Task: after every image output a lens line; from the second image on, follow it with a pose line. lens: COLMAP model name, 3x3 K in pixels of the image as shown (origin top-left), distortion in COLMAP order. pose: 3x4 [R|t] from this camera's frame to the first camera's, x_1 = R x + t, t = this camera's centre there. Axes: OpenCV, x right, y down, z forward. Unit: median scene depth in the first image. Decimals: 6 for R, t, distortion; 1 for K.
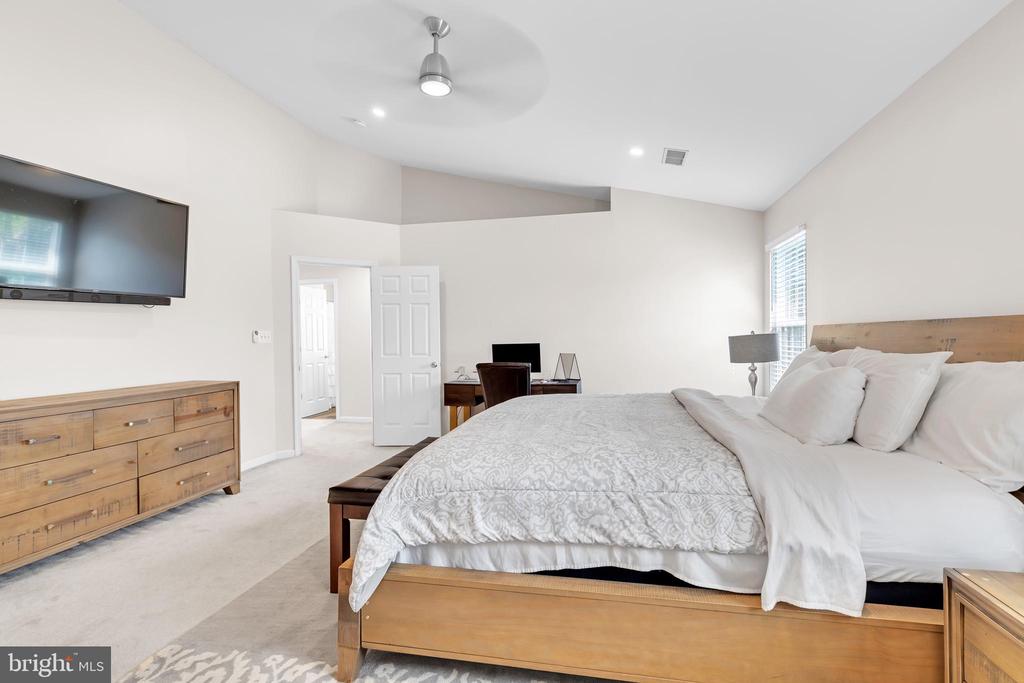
lens RADIAL K [[463.2, 0, 512.0], [0, 463.2, 341.5], [0, 0, 1]] dist [0.004096, -0.000630]
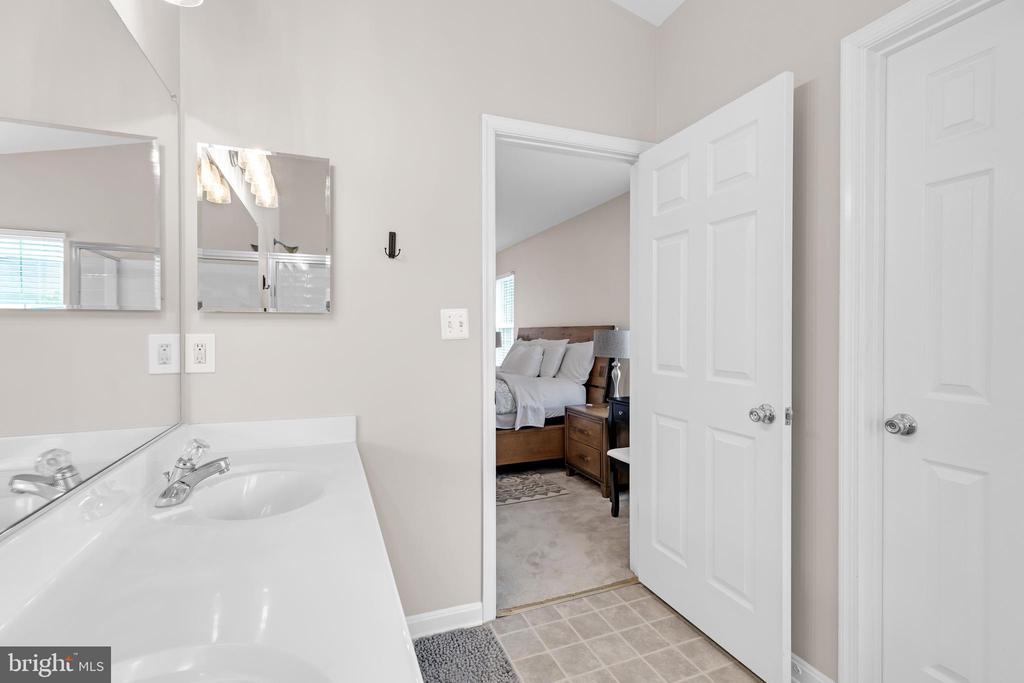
lens RADIAL K [[463.2, 0, 512.0], [0, 463.2, 341.5], [0, 0, 1]] dist [0.004096, -0.000630]
pose [[0.821680, 0.003640, 0.569938, -0.995258], [-0.007192, 0.999966, 0.003982, 0.033962], [-0.569904, -0.007371, 0.821678, -1.184652]]
